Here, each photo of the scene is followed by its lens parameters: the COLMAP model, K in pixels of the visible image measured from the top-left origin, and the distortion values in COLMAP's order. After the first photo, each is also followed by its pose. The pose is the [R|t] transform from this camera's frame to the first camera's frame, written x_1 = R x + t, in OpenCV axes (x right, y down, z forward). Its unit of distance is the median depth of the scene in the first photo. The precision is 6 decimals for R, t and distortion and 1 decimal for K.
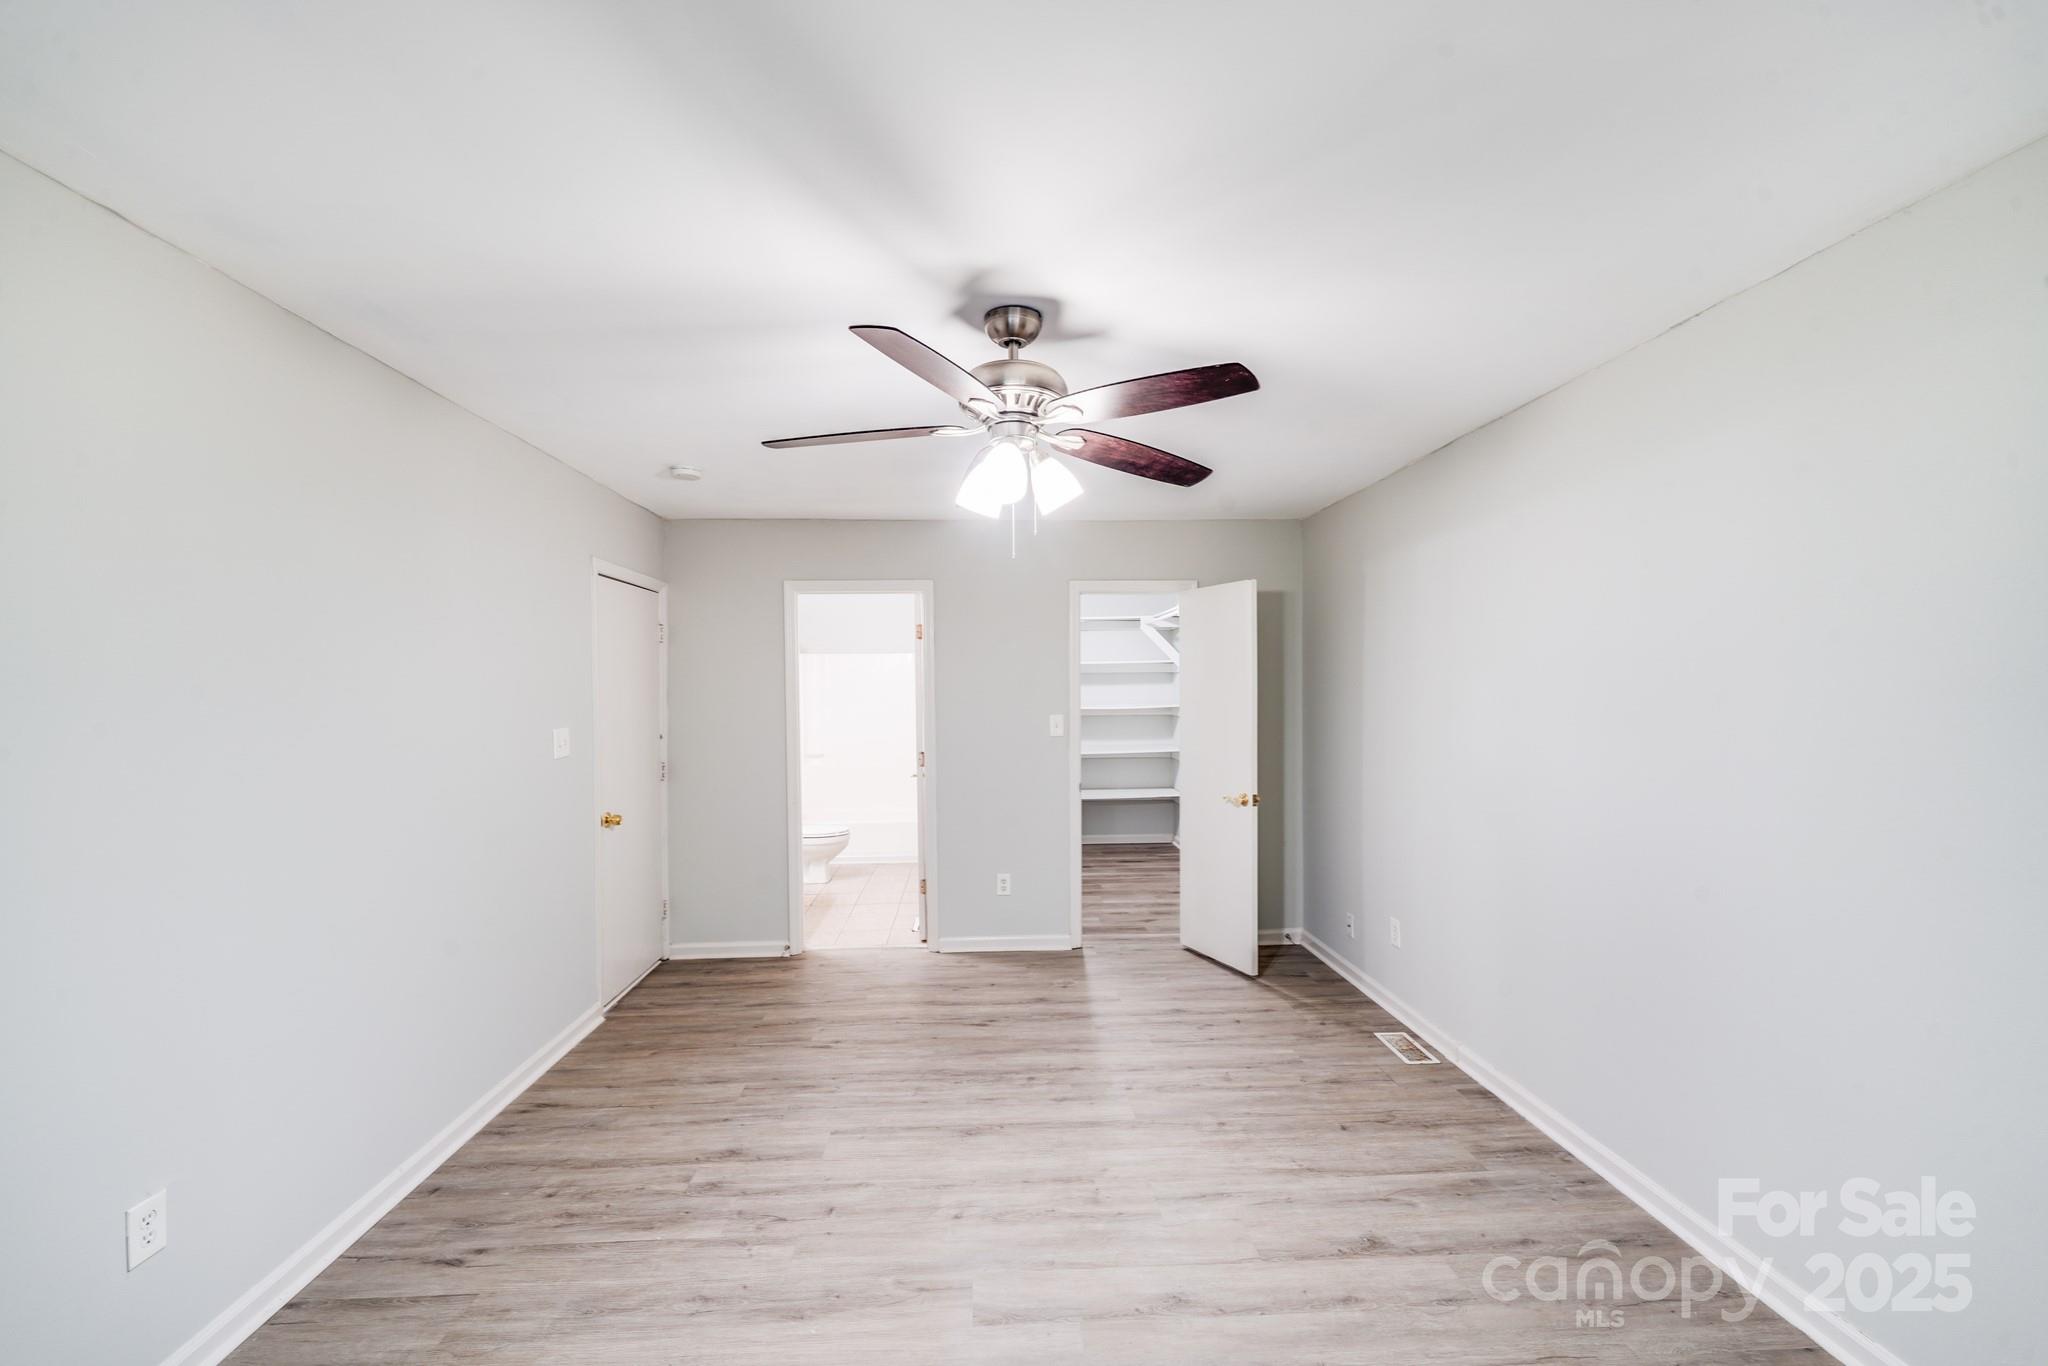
lens RADIAL K [[862.8, 0, 1006.0], [0, 862.8, 697.9], [0, 0, 1]] dist [0.000759, -0.004288]
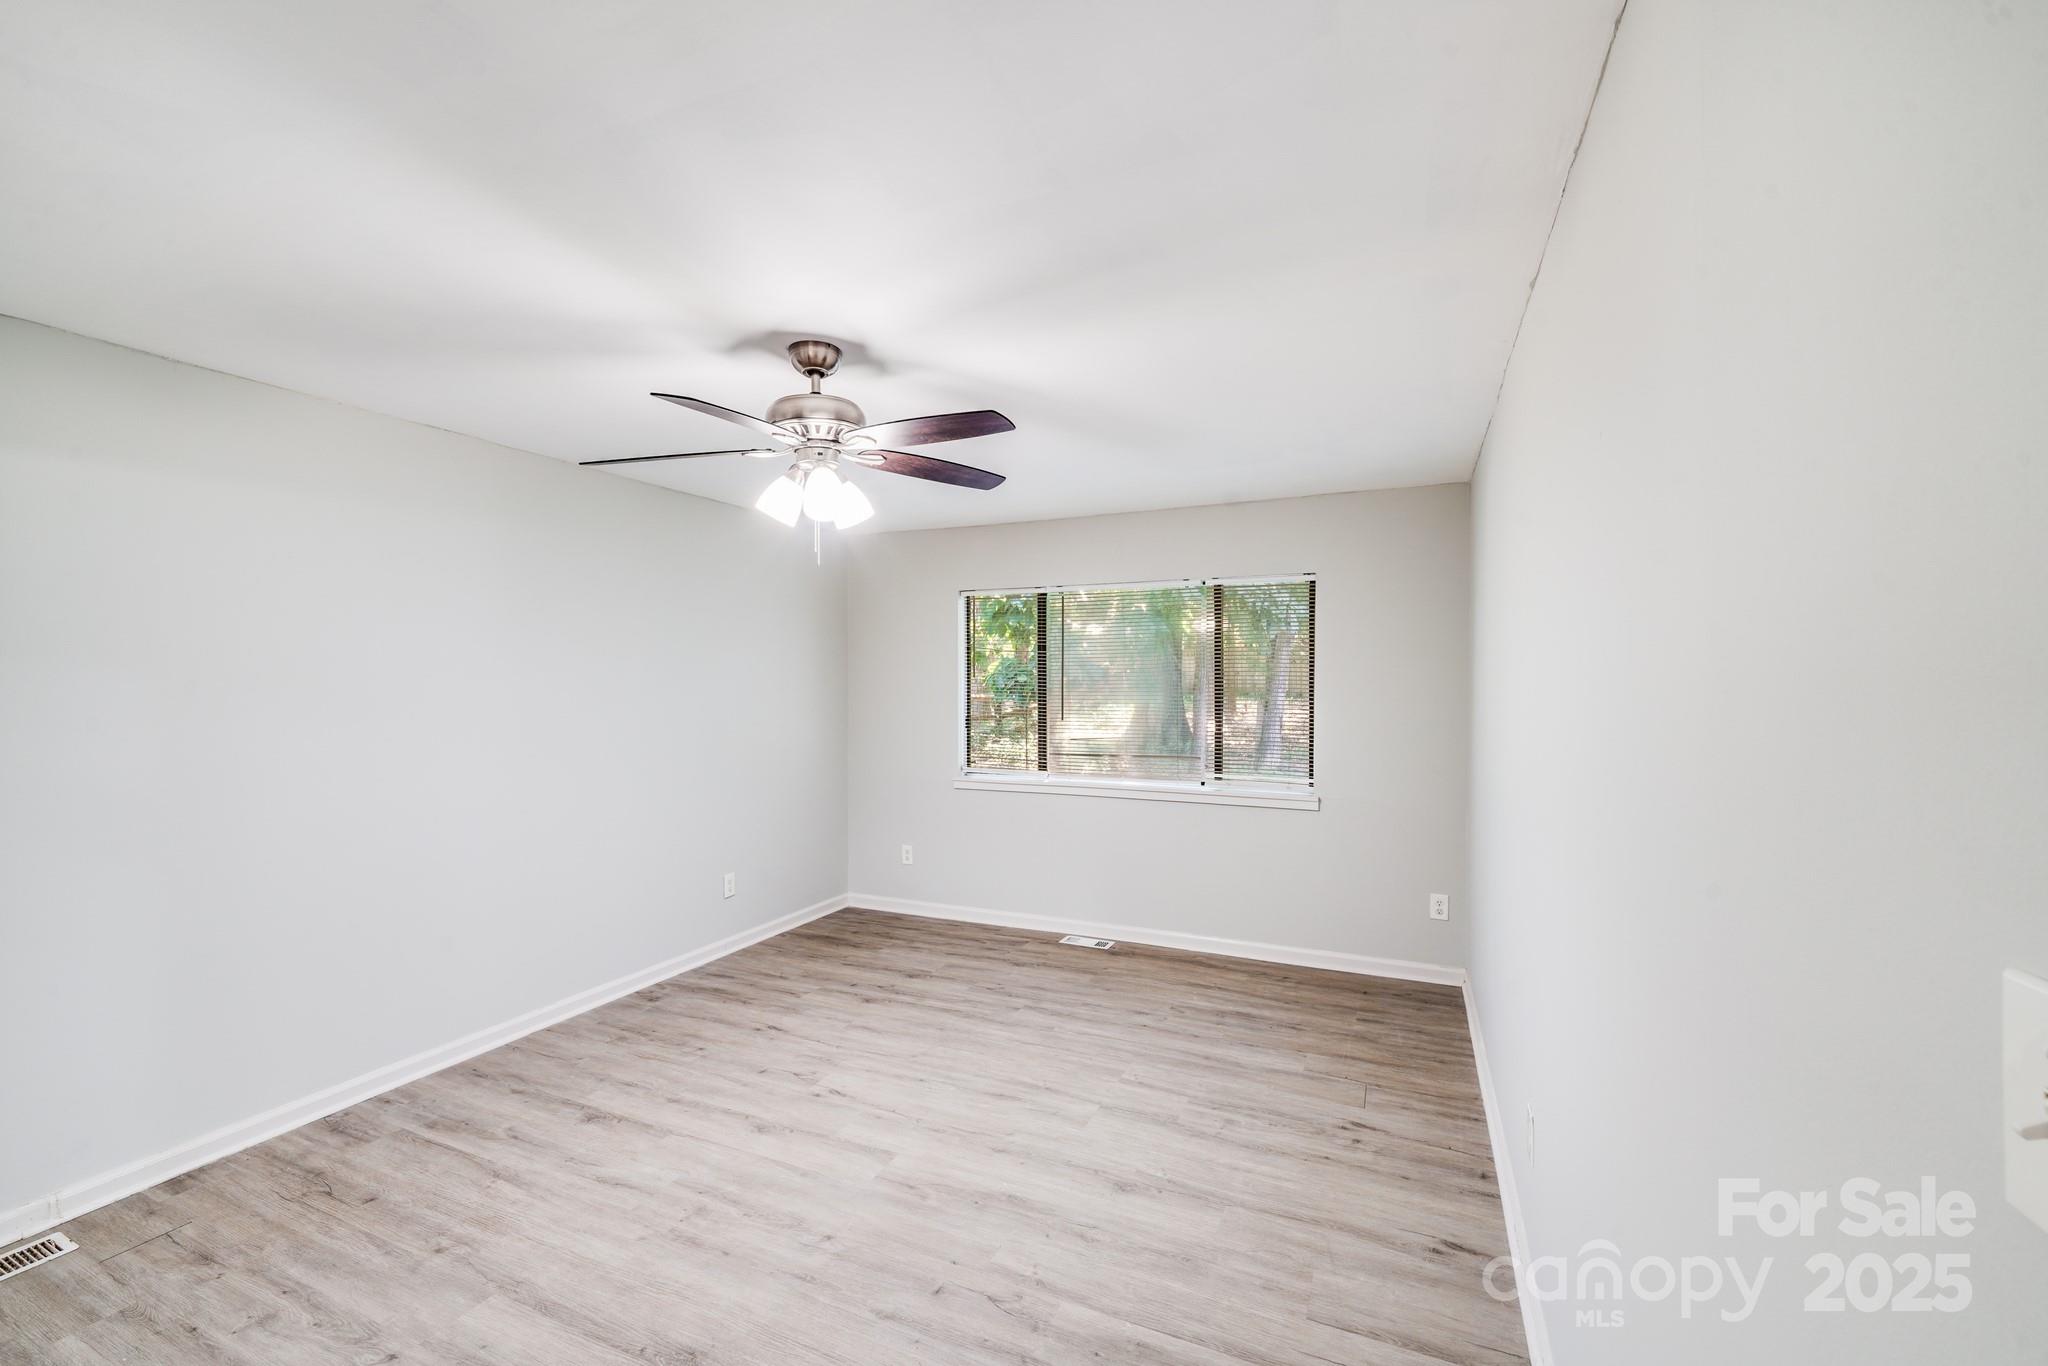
lens RADIAL K [[840.7, 0, 1004.9], [0, 840.7, 687.0], [0, 0, 1]] dist [-0.000514, -0.004605]
pose [[-0.890035, 0.008004, 0.455823, -0.677770], [0.014263, 0.999845, 0.010292, -0.010022], [-0.455670, 0.015662, -0.890011, 1.785467]]
